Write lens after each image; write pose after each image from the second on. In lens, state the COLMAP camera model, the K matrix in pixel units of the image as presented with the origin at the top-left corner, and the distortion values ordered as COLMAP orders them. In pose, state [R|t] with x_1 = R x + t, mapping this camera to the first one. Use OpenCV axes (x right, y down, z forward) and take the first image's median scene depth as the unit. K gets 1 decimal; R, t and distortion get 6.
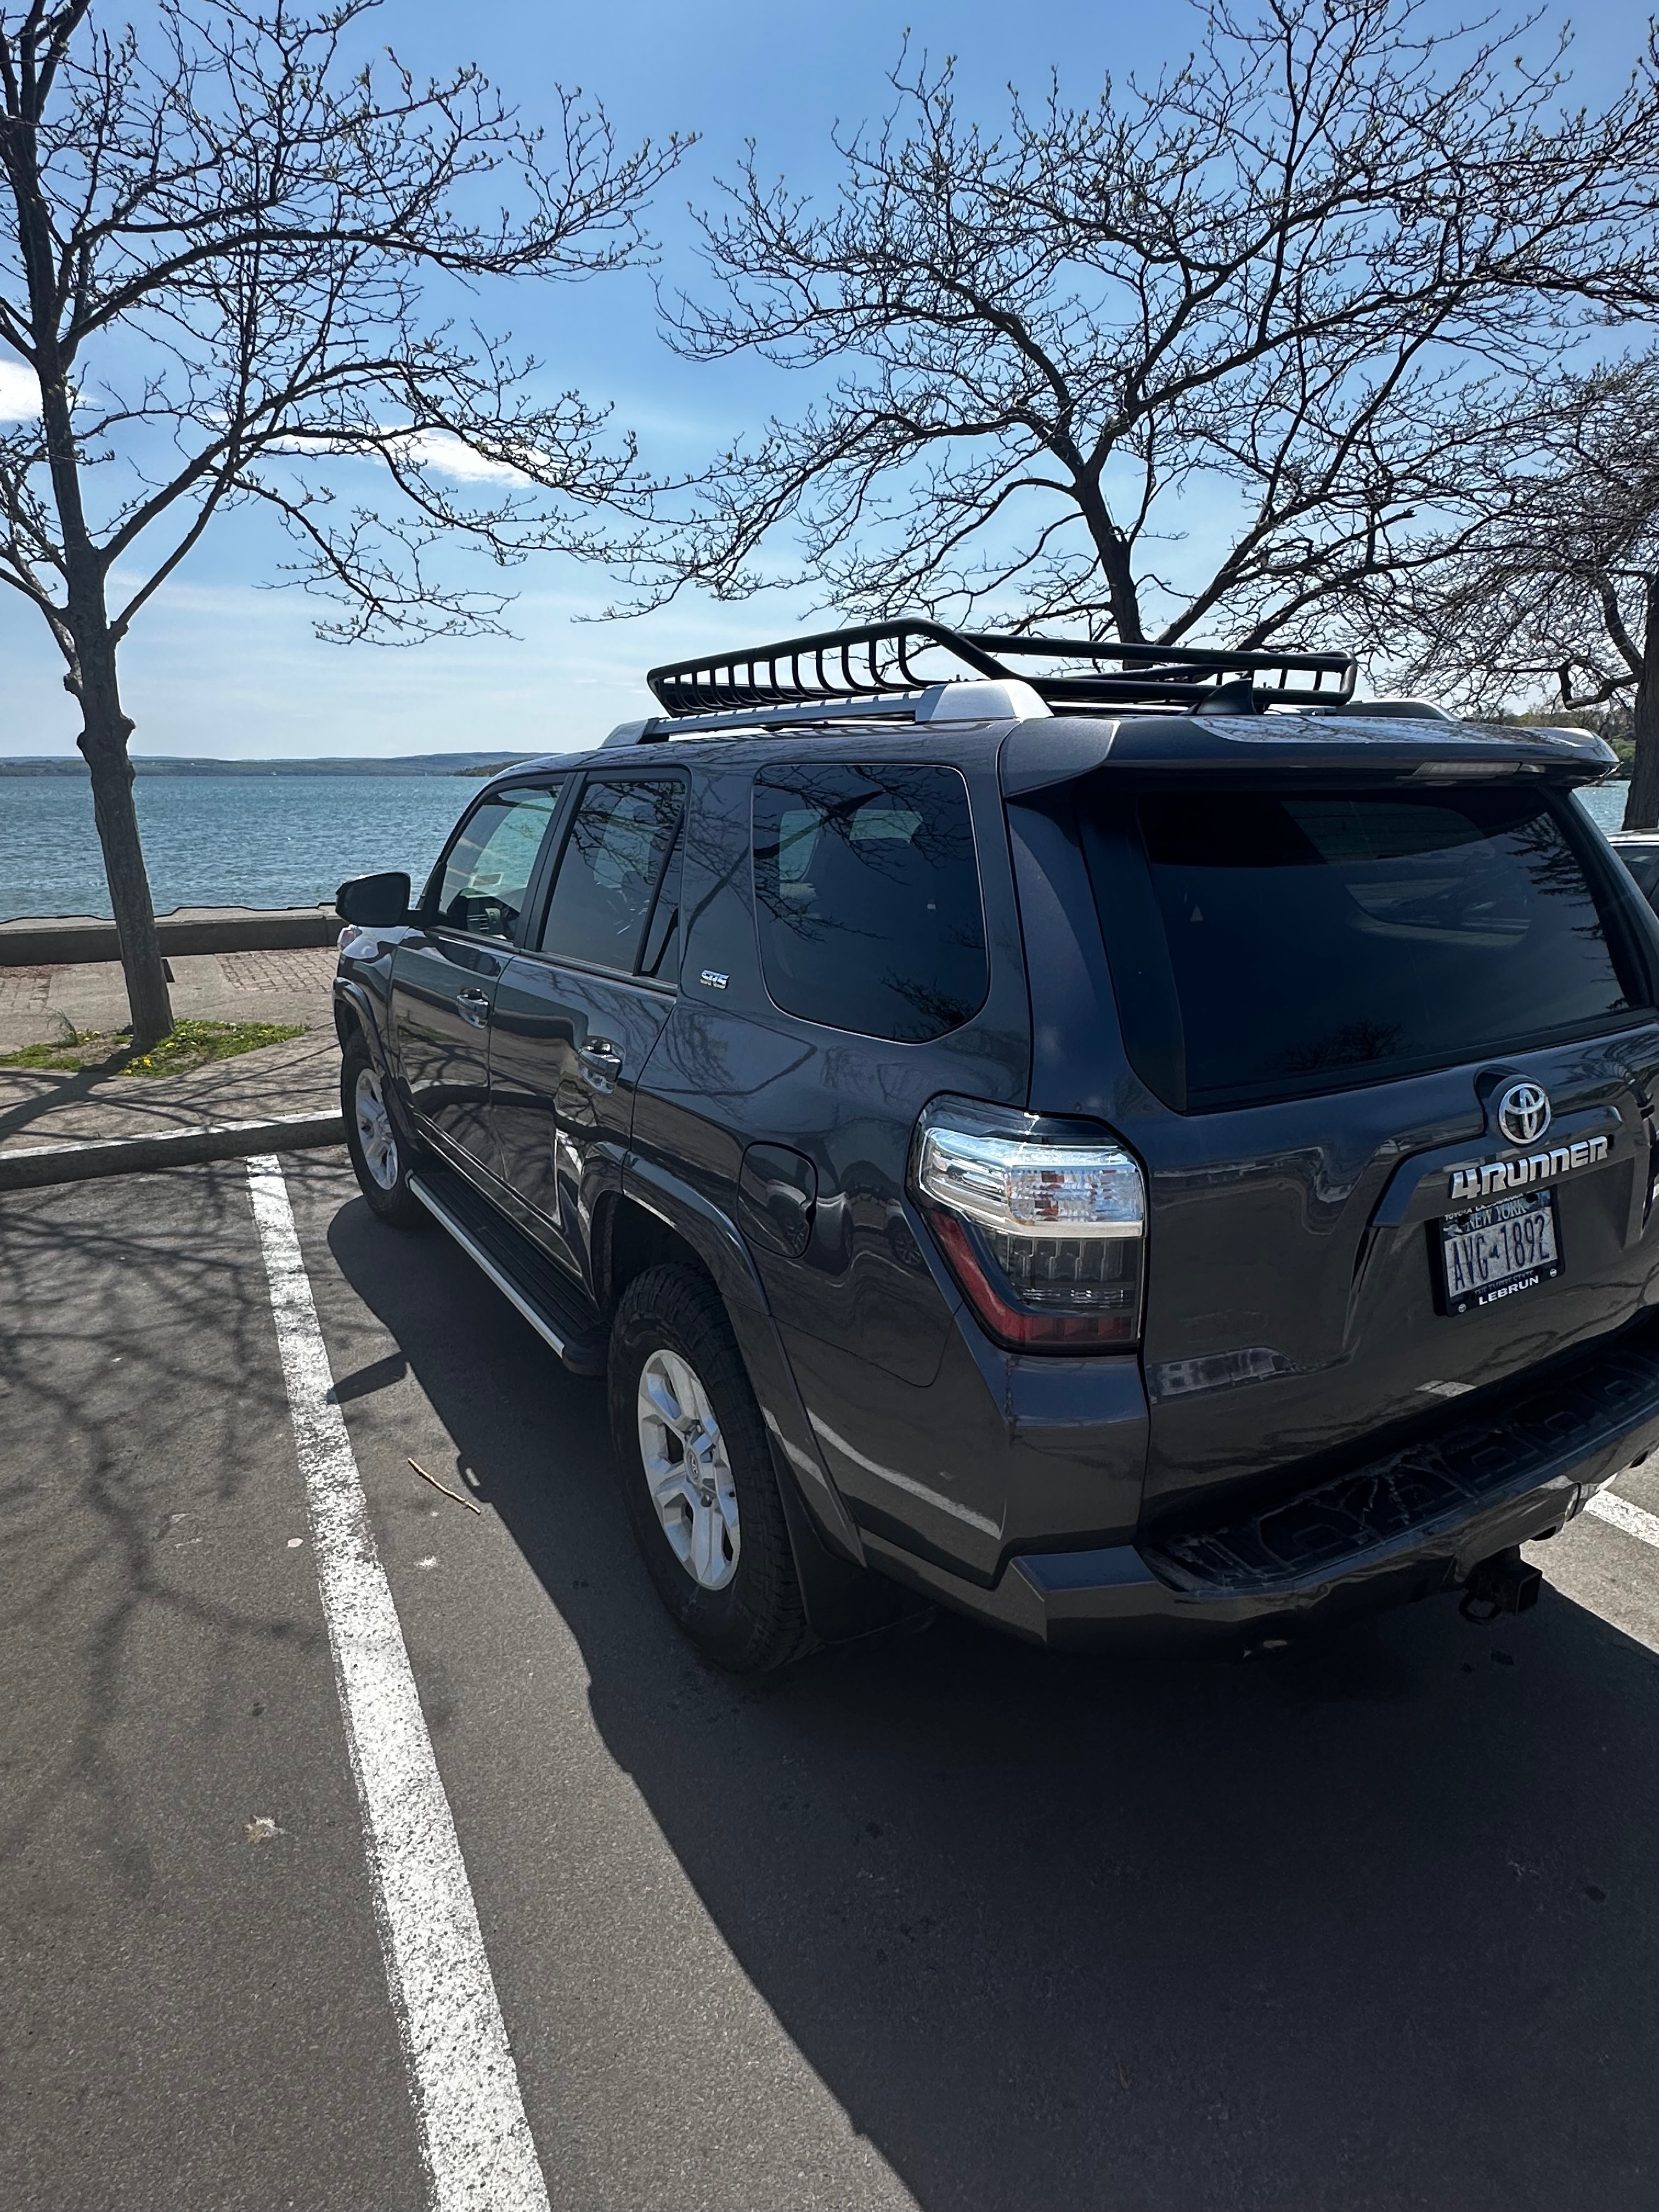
lens RADIAL K [[1235.6, 0, 818.6], [0, 1235.6, 1102.3], [0, 0, 1]] dist [-0.008987, 0.004427]
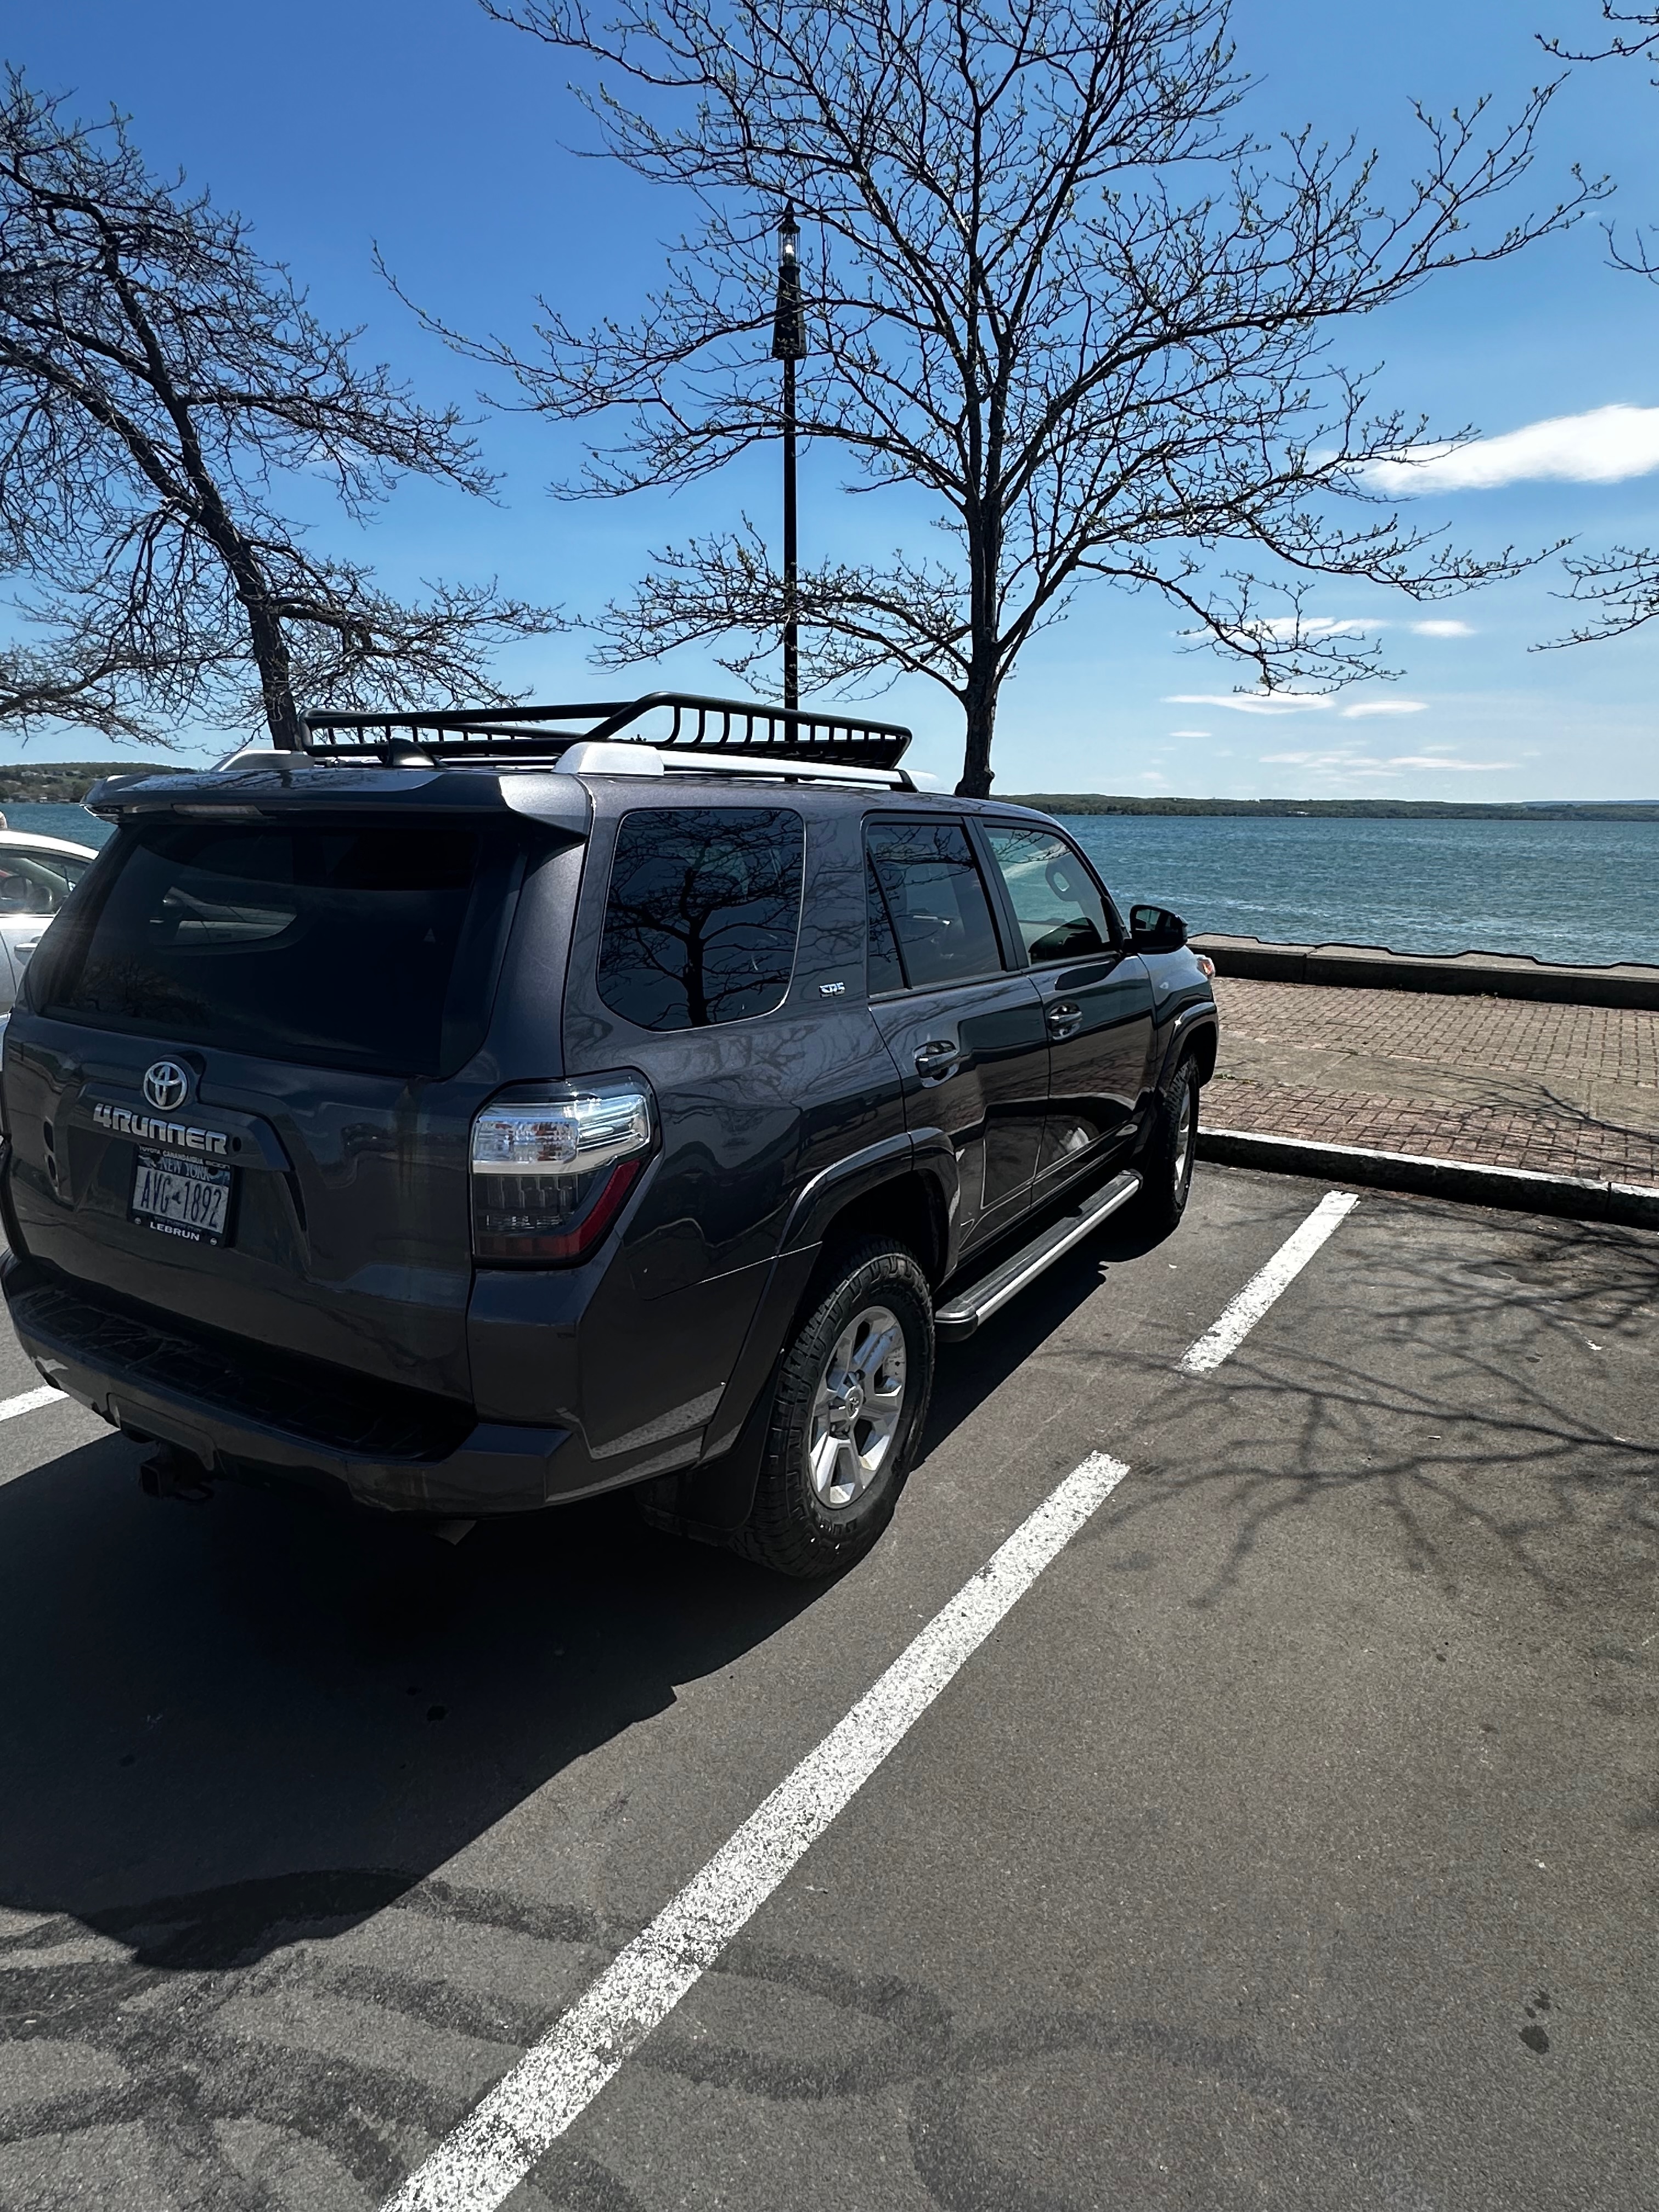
lens RADIAL K [[1235.6, 0, 827.7], [0, 1235.6, 1105.5], [0, 0, 1]] dist [-0.008987, 0.004427]
pose [[0.471881, 0.210240, -0.856229, 0.731709], [-0.237578, 0.965551, 0.106150, -0.098126], [0.849050, 0.153331, 0.505573, 0.352600]]
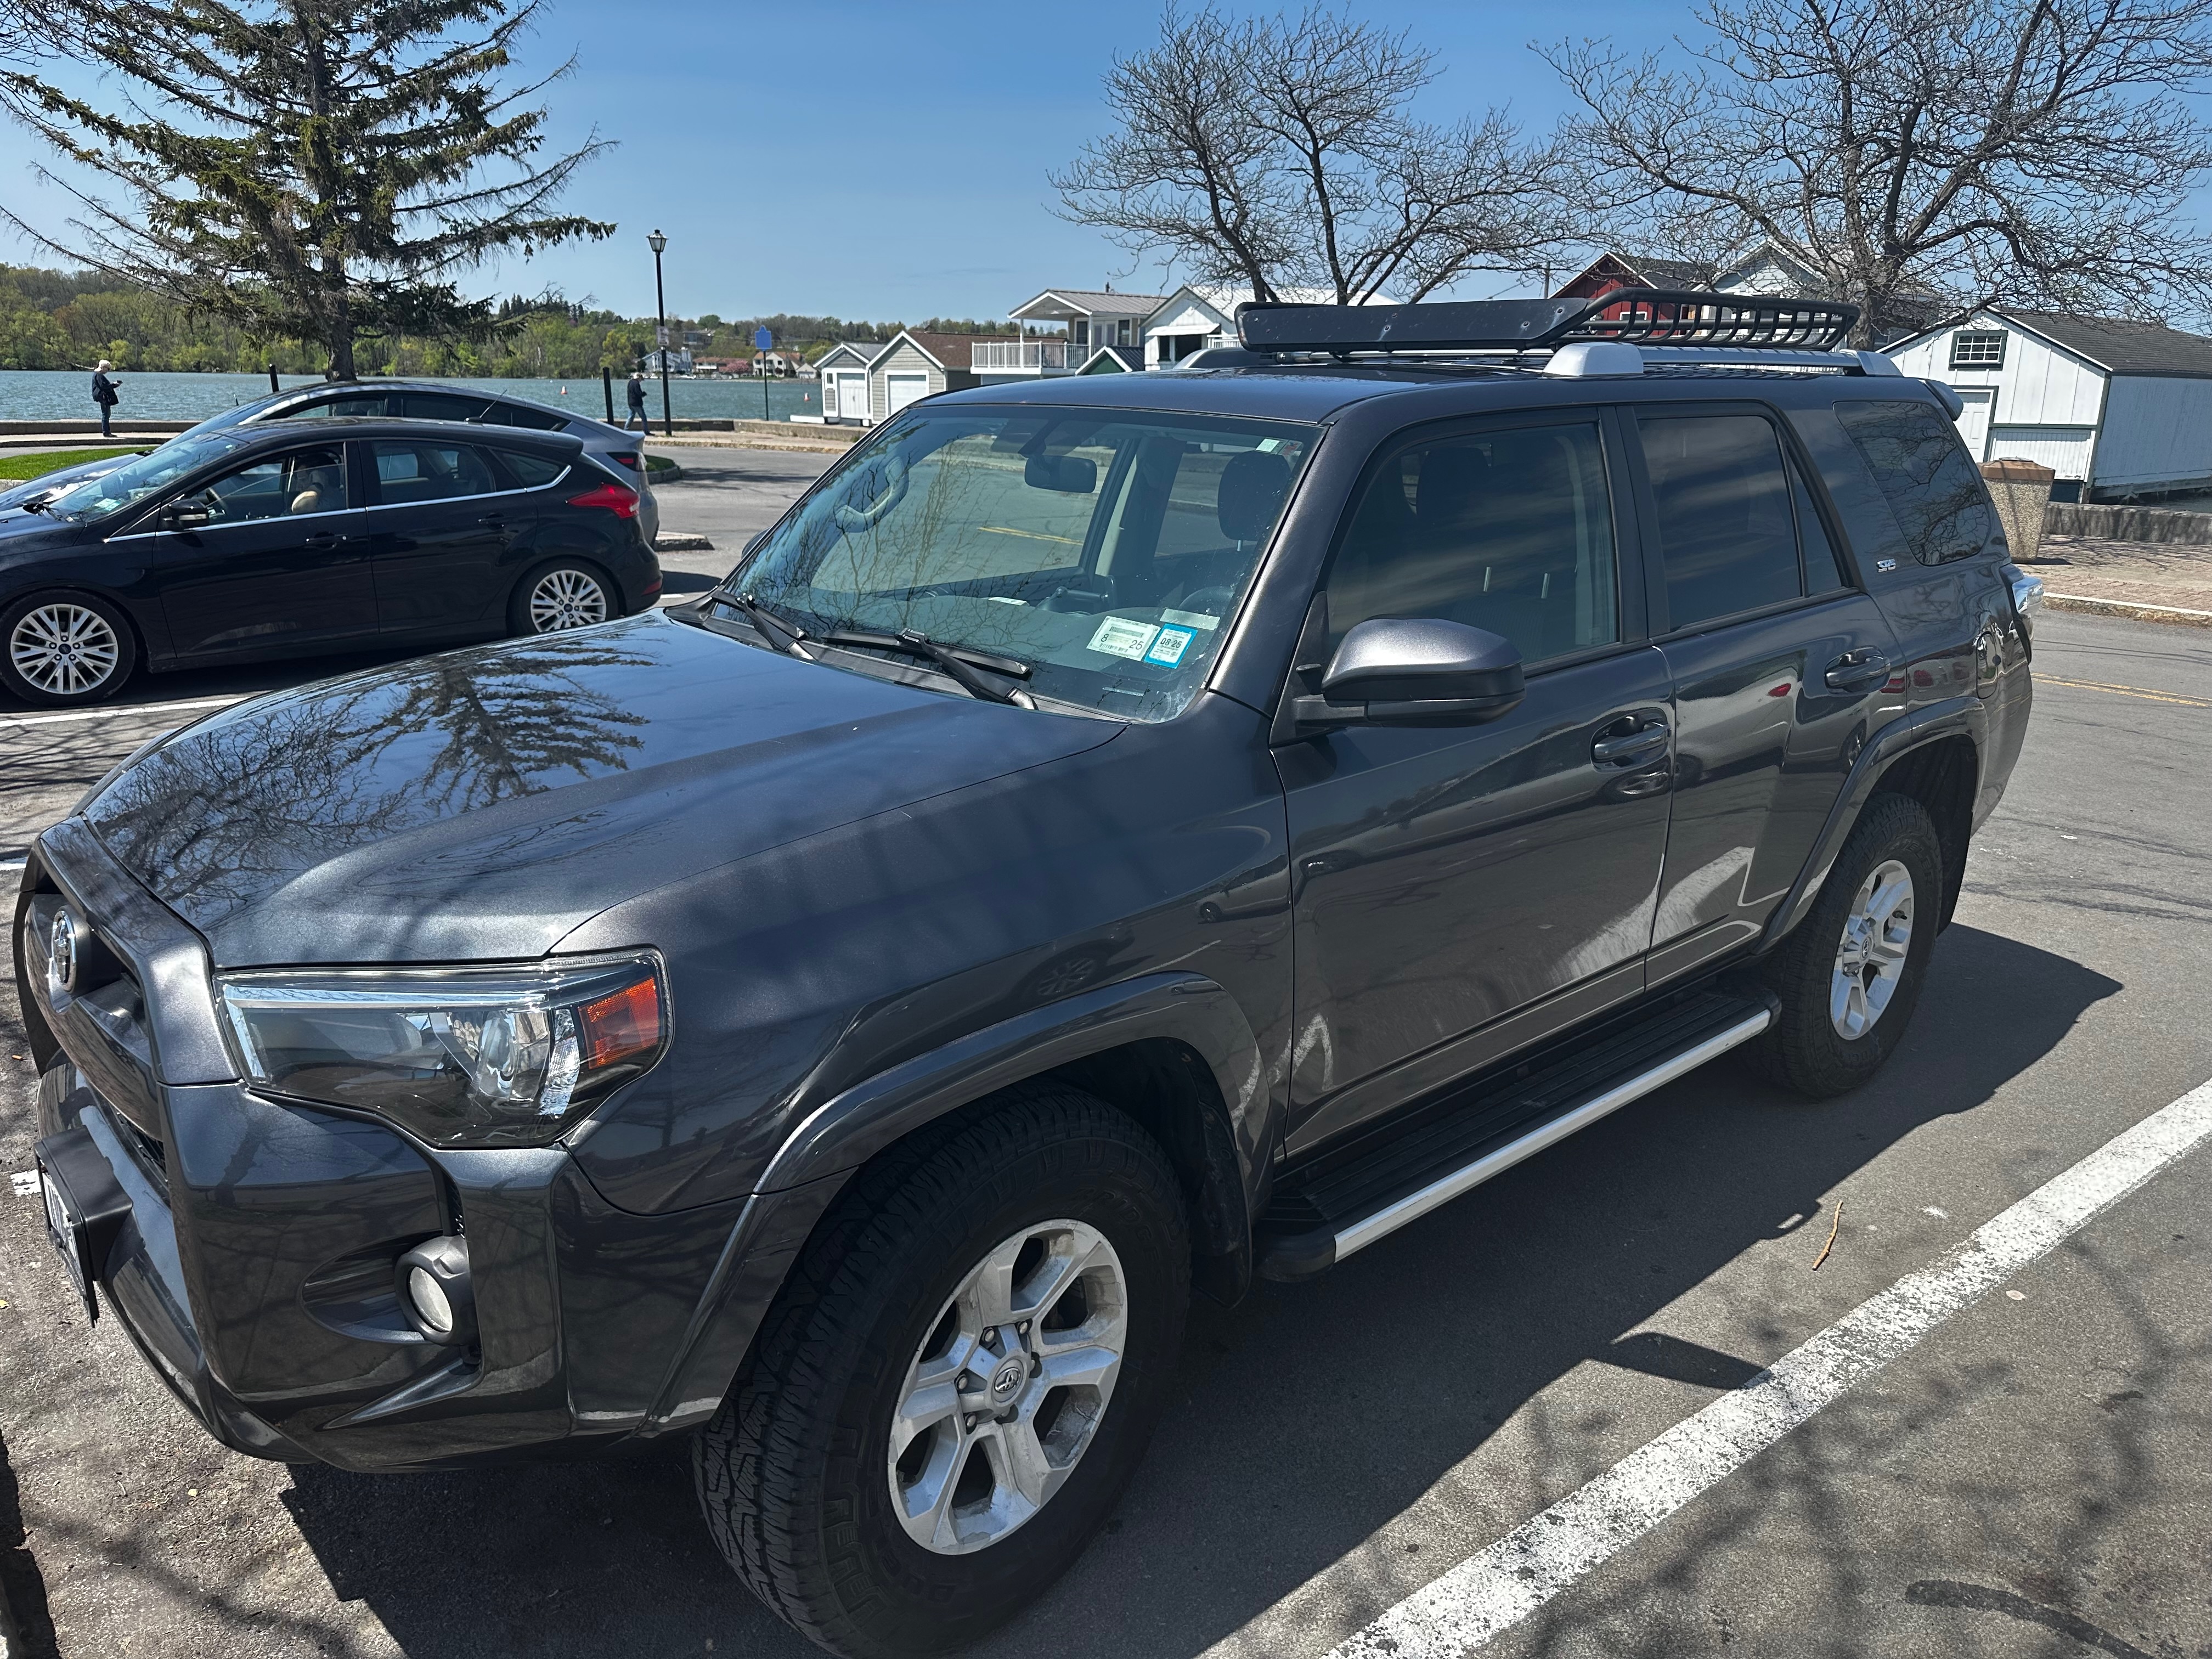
lens RADIAL K [[1605.2, 0, 1109.2], [0, 1605.2, 821.9], [0, 0, 1]] dist [0.008191, -0.012876]
pose [[-0.196620, -0.261111, 0.945072, -0.742423], [0.237583, 0.922474, 0.304296, -0.258999], [-0.951260, 0.284363, -0.119342, 0.953546]]
